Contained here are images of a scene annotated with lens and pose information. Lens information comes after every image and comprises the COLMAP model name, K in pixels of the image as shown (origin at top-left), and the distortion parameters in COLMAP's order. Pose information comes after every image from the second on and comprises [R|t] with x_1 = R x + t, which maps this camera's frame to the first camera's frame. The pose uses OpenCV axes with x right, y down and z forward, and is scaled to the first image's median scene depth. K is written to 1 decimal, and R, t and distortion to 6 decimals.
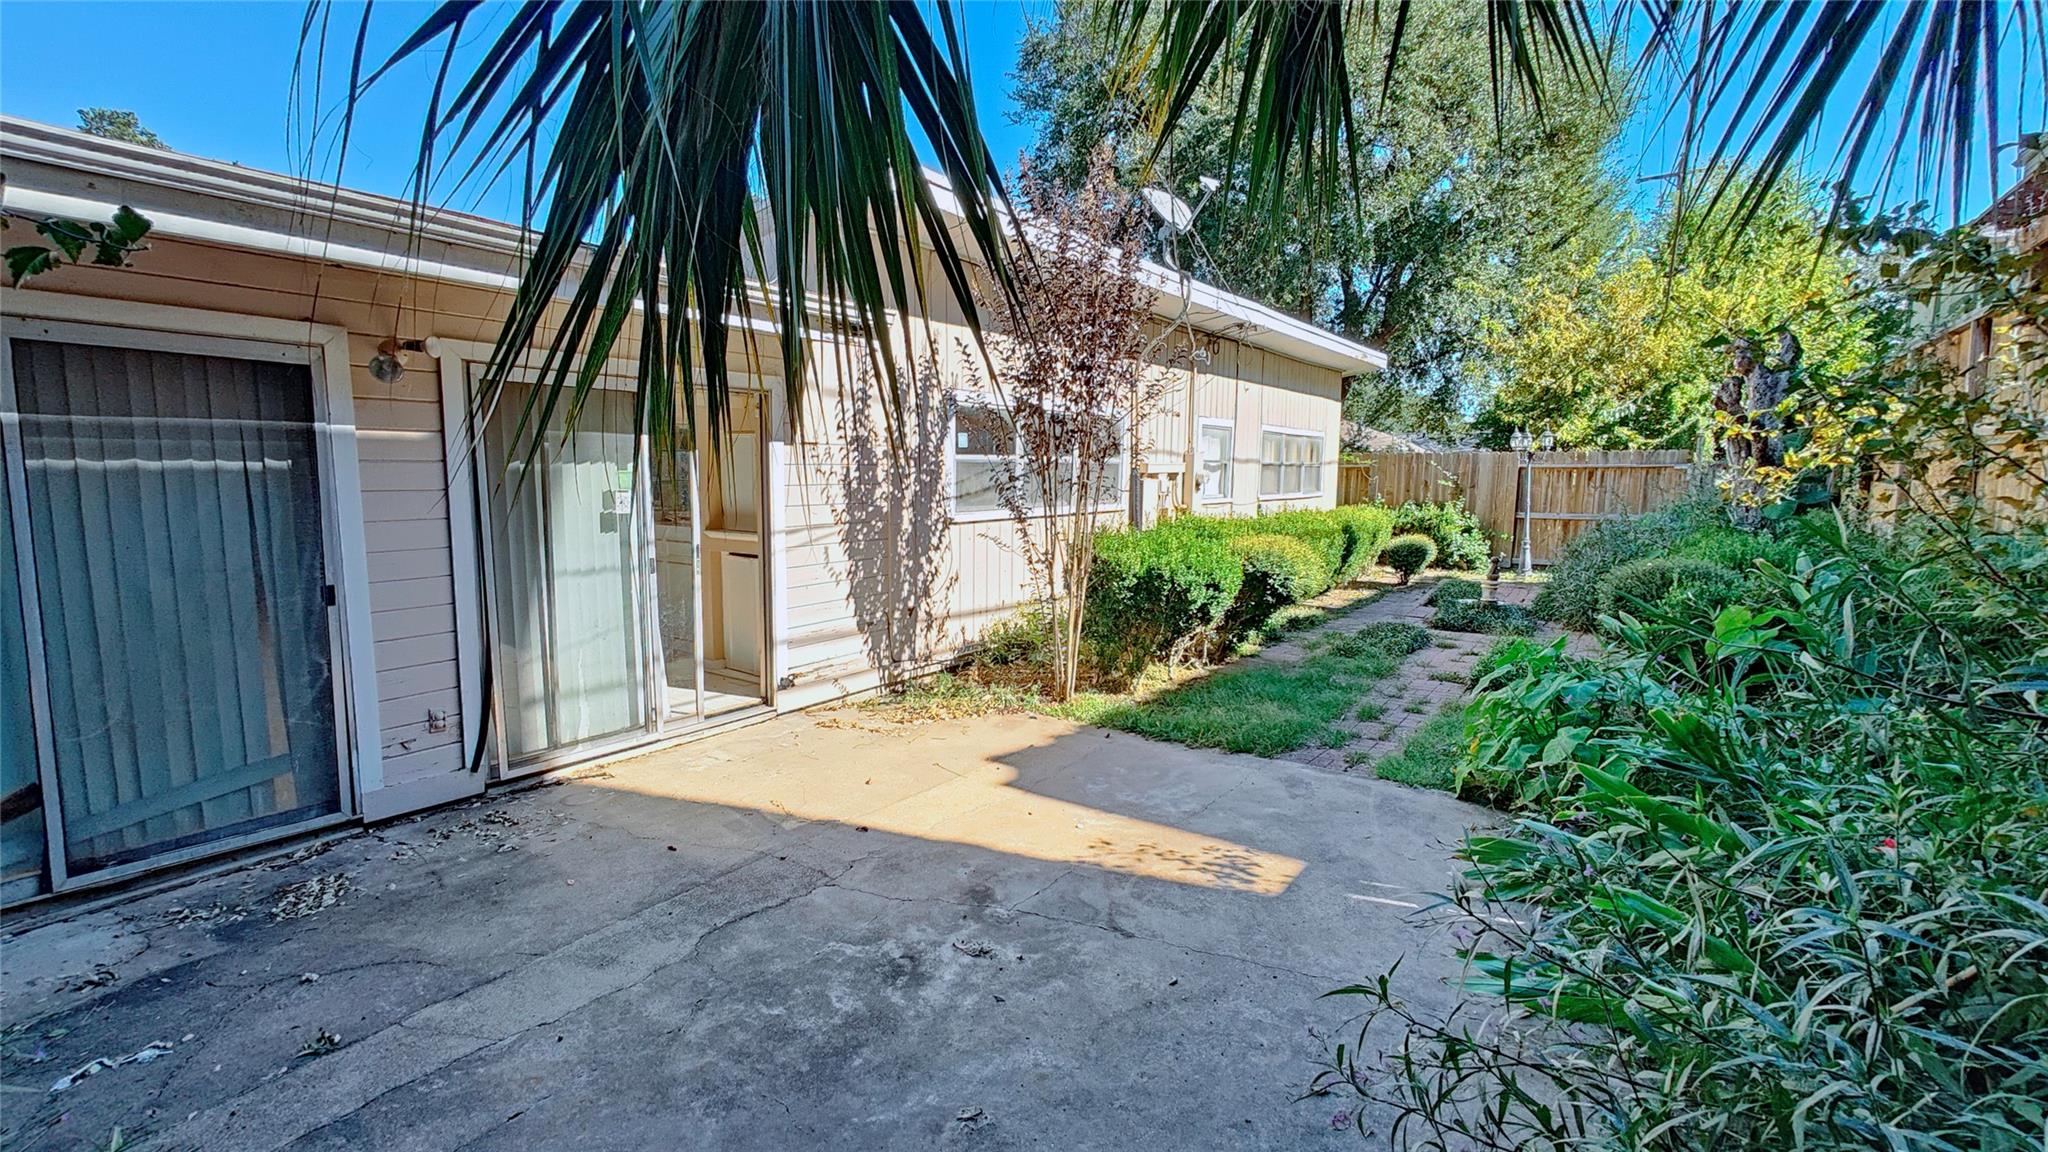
lens RADIAL K [[916.4, 0, 1022.5], [0, 916.4, 579.6], [0, 0, 1]] dist [0.018123, 0.000407]
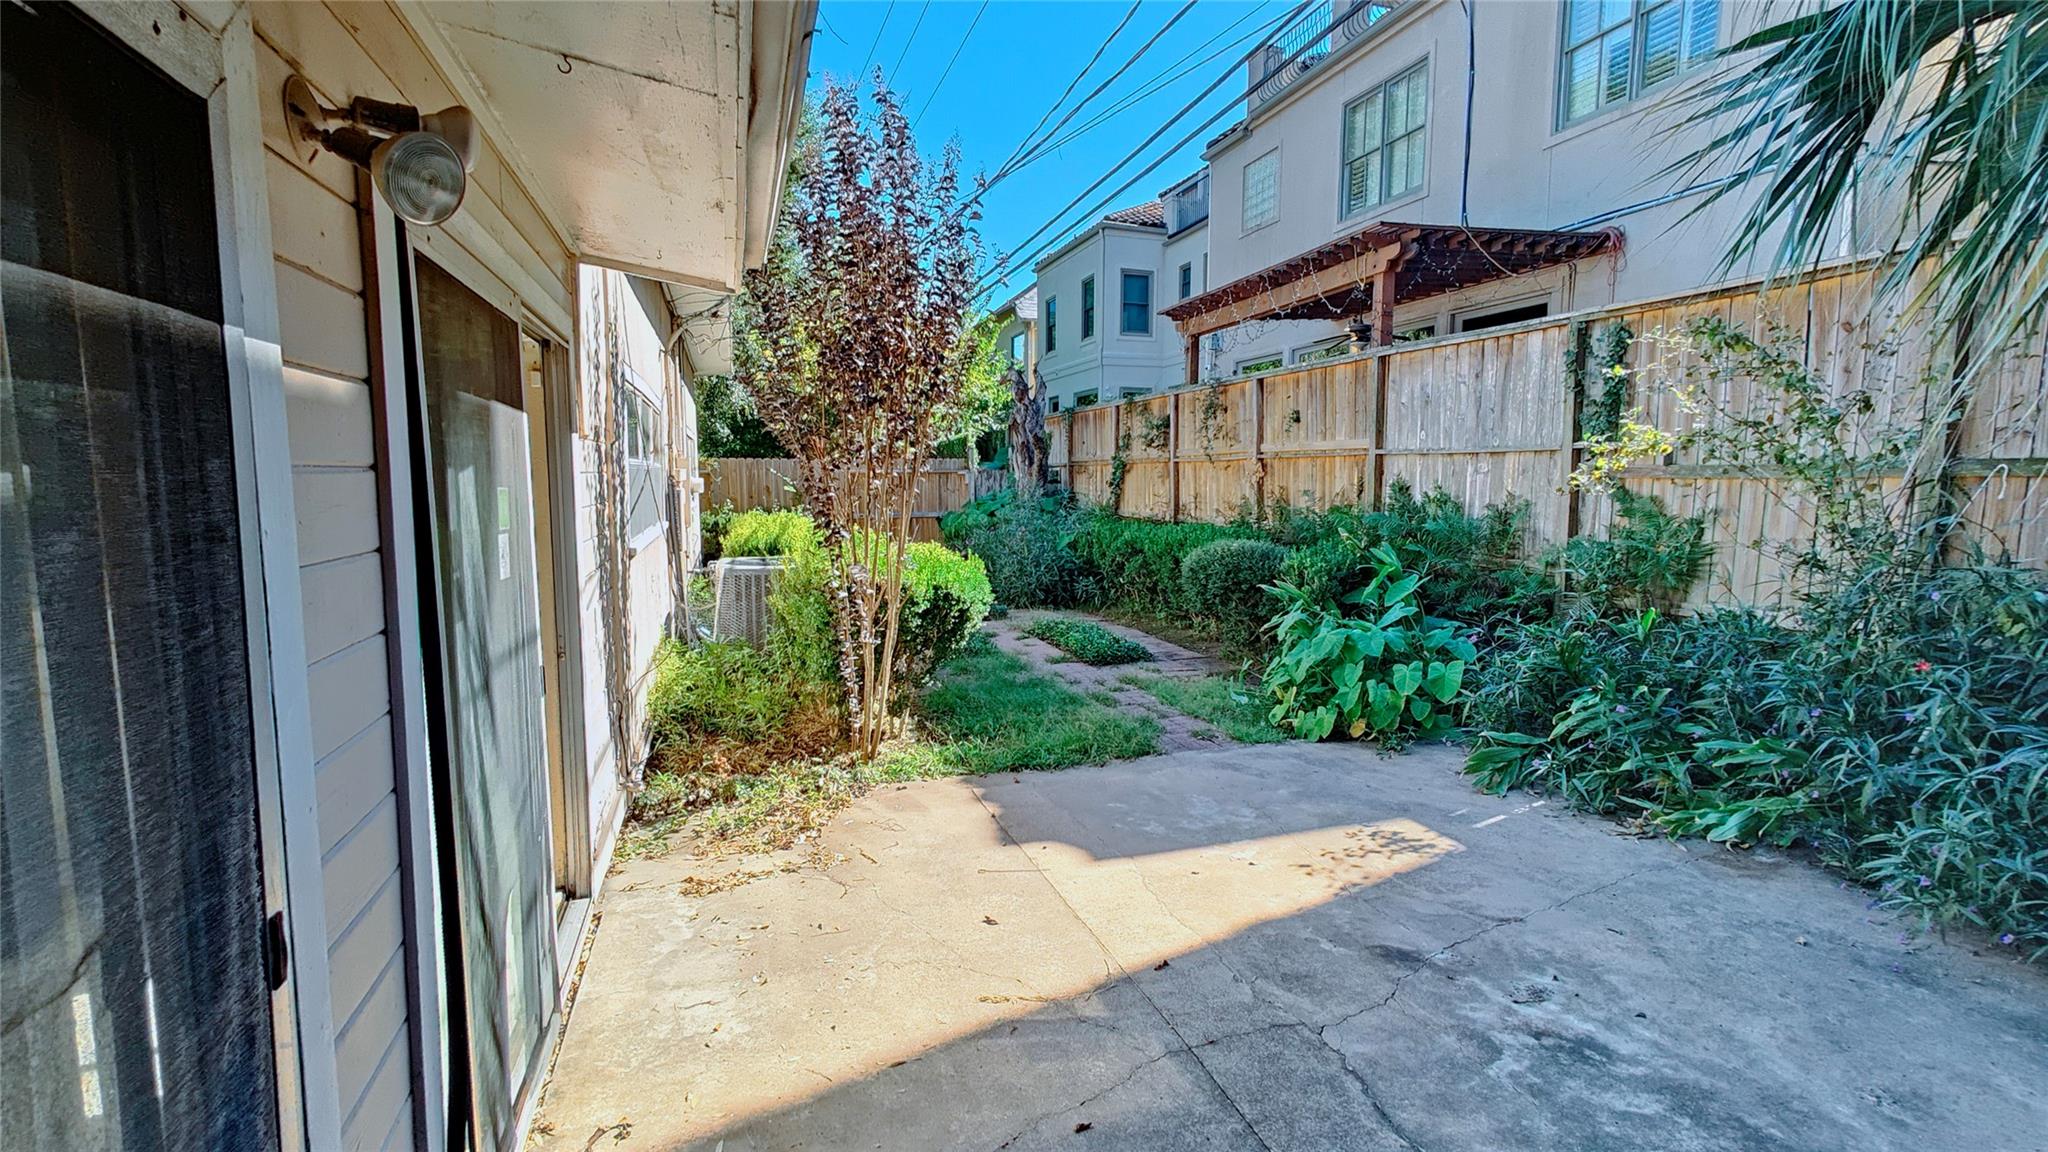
lens RADIAL K [[916.4, 0, 1018.7], [0, 916.4, 574.3], [0, 0, 1]] dist [0.018123, 0.000407]
pose [[0.583018, -0.090526, 0.807400, -0.815839], [0.098719, 0.994303, 0.040197, -0.083763], [-0.806440, 0.056271, 0.588633, 0.641749]]
